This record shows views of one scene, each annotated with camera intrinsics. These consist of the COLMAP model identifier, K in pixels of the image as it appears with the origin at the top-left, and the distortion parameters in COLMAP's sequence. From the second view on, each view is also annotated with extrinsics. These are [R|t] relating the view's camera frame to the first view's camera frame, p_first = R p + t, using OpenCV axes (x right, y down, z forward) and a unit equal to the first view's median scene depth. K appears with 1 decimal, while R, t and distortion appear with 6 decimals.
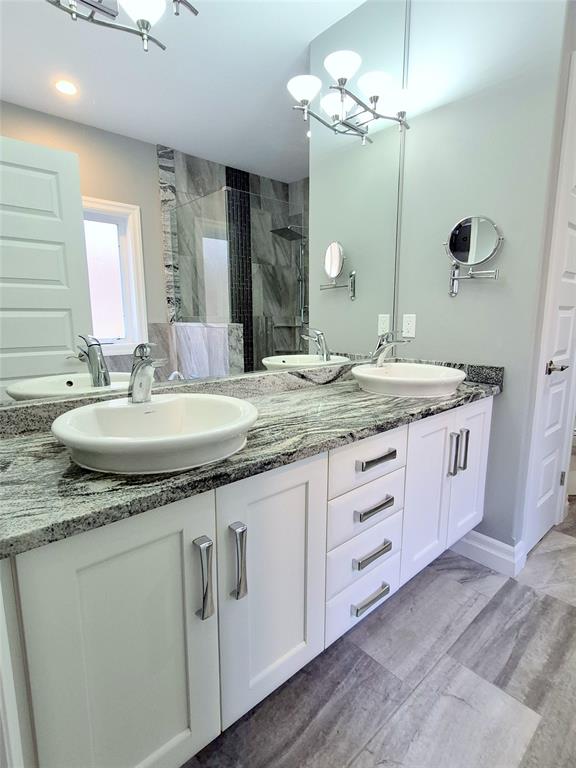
lens RADIAL K [[404.1, 0, 288.0], [0, 404.1, 384.0], [0, 0, 1]] dist [0.000350, 0.000168]
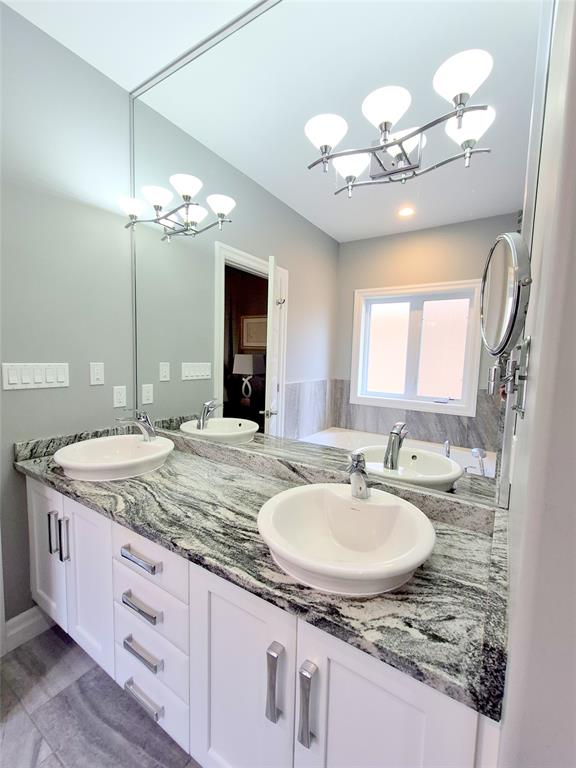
lens RADIAL K [[326.3, 0, 288.0], [0, 326.3, 384.0], [0, 0, 1]] dist [0.000614, -0.000089]
pose [[0.259560, 0.089753, -0.961547, 1.045467], [-0.189105, 0.981120, 0.040533, -0.339843], [0.947031, 0.171312, 0.271633, 1.034312]]
